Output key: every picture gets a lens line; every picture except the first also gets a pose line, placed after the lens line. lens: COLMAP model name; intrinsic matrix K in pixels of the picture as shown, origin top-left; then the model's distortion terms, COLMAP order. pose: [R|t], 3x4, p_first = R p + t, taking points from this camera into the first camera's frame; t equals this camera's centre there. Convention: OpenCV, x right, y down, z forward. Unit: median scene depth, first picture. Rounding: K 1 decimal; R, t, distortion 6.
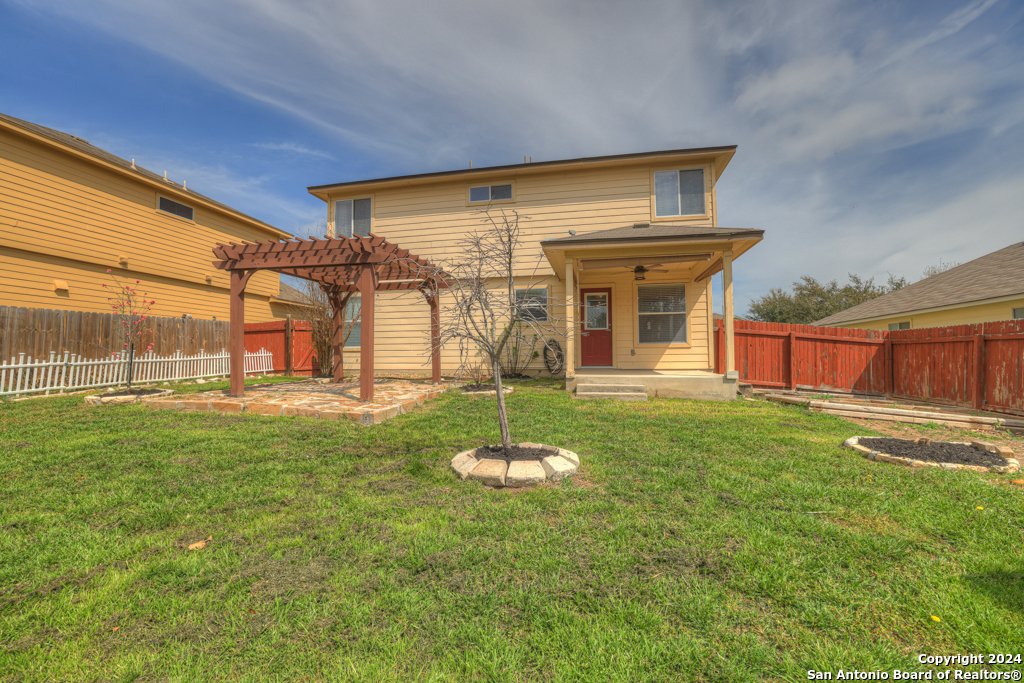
lens RADIAL K [[425.0, 0, 505.0], [0, 425.0, 351.4], [0, 0, 1]] dist [-0.016720, 0.003742]
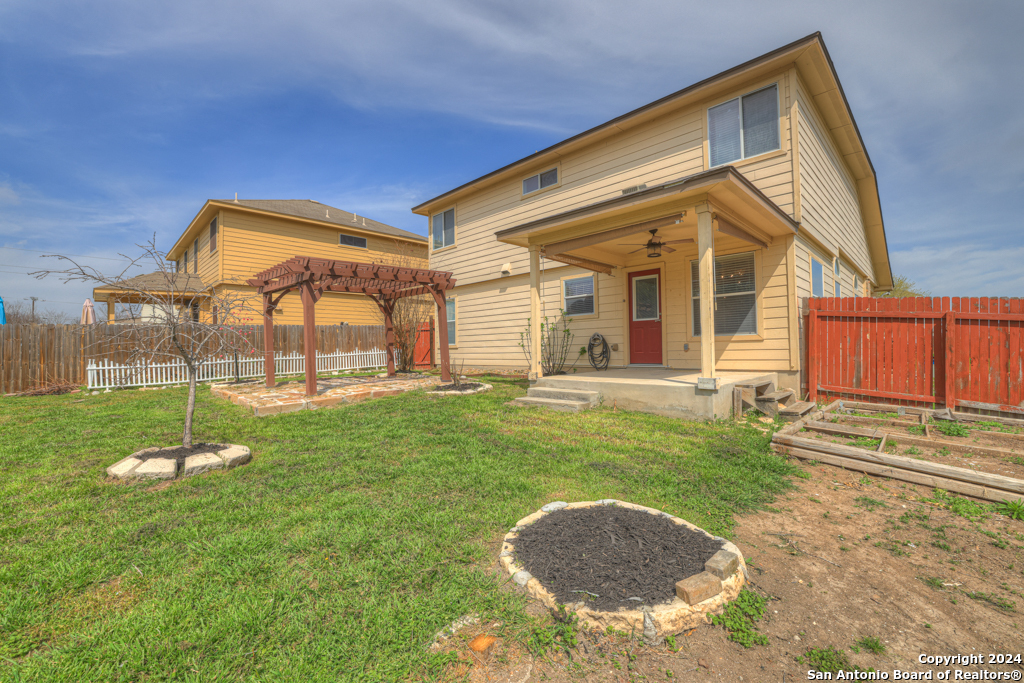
lens RADIAL K [[425.0, 0, 520.8], [0, 425.0, 344.8], [0, 0, 1]] dist [-0.016720, 0.003742]
pose [[0.851798, -0.014283, -0.523675, 0.464718], [0.020033, 0.999785, 0.005318, -0.013392], [0.523487, -0.015021, 0.851902, 0.177239]]
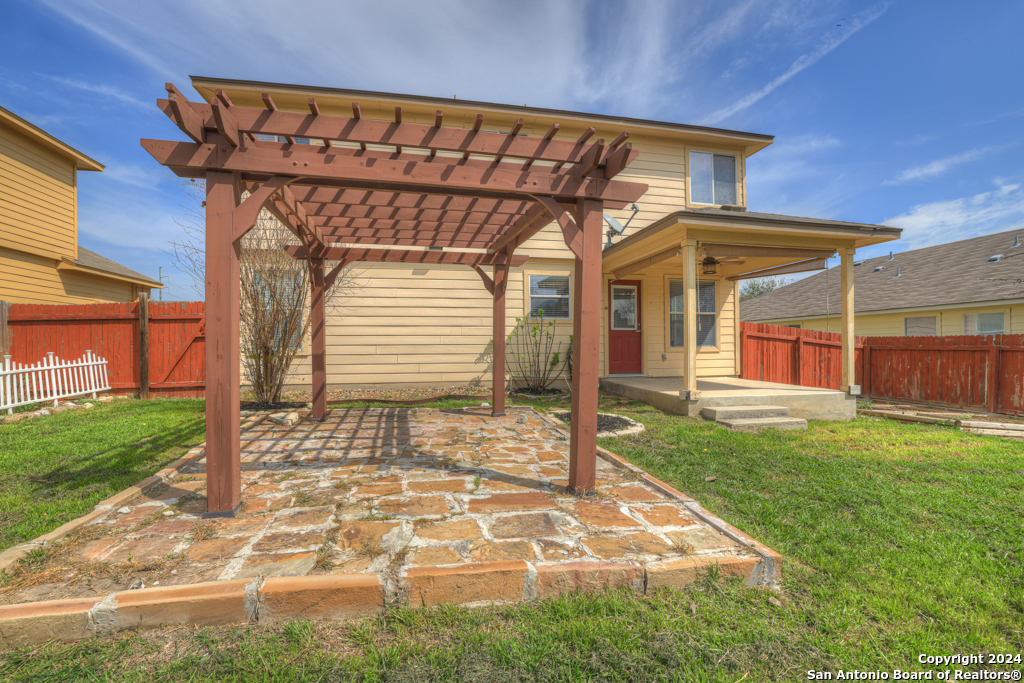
lens RADIAL K [[425.0, 0, 499.6], [0, 425.0, 348.6], [0, 0, 1]] dist [-0.016720, 0.003742]
pose [[0.923299, 0.000326, 0.384081, -0.346364], [-0.006871, 0.999854, 0.015670, -0.027642], [-0.384020, -0.017107, 0.923166, 0.344917]]
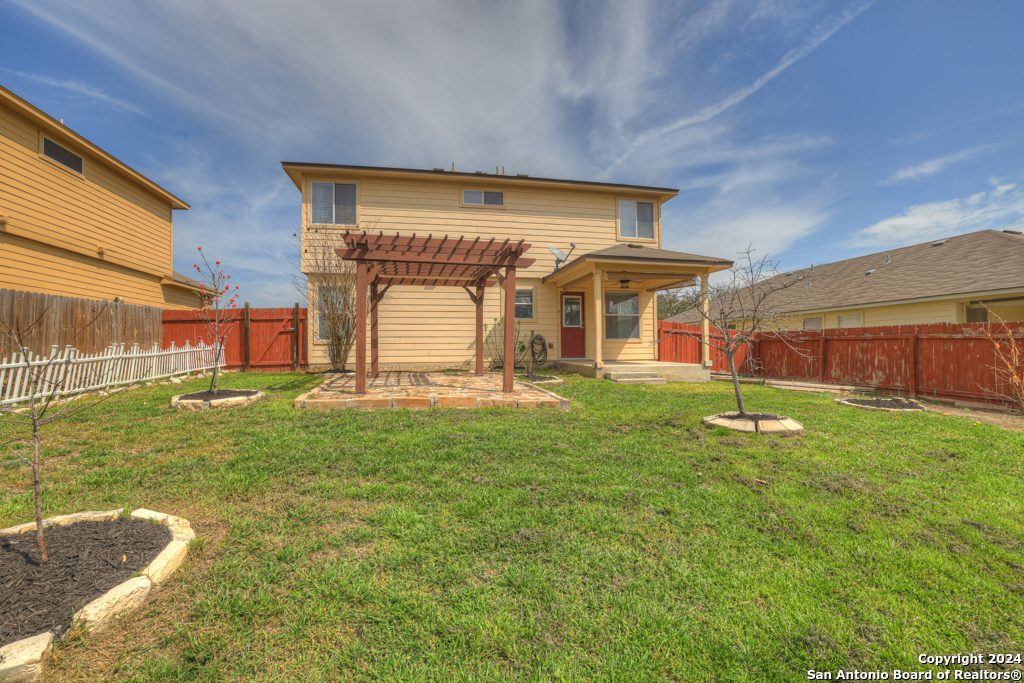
lens RADIAL K [[425.0, 0, 495.6], [0, 425.0, 343.8], [0, 0, 1]] dist [-0.016720, 0.003742]
pose [[0.923376, 0.003660, 0.383880, -0.456780], [-0.004184, 0.999991, 0.000531, -0.004099], [-0.383875, -0.002096, 0.923383, -0.005542]]
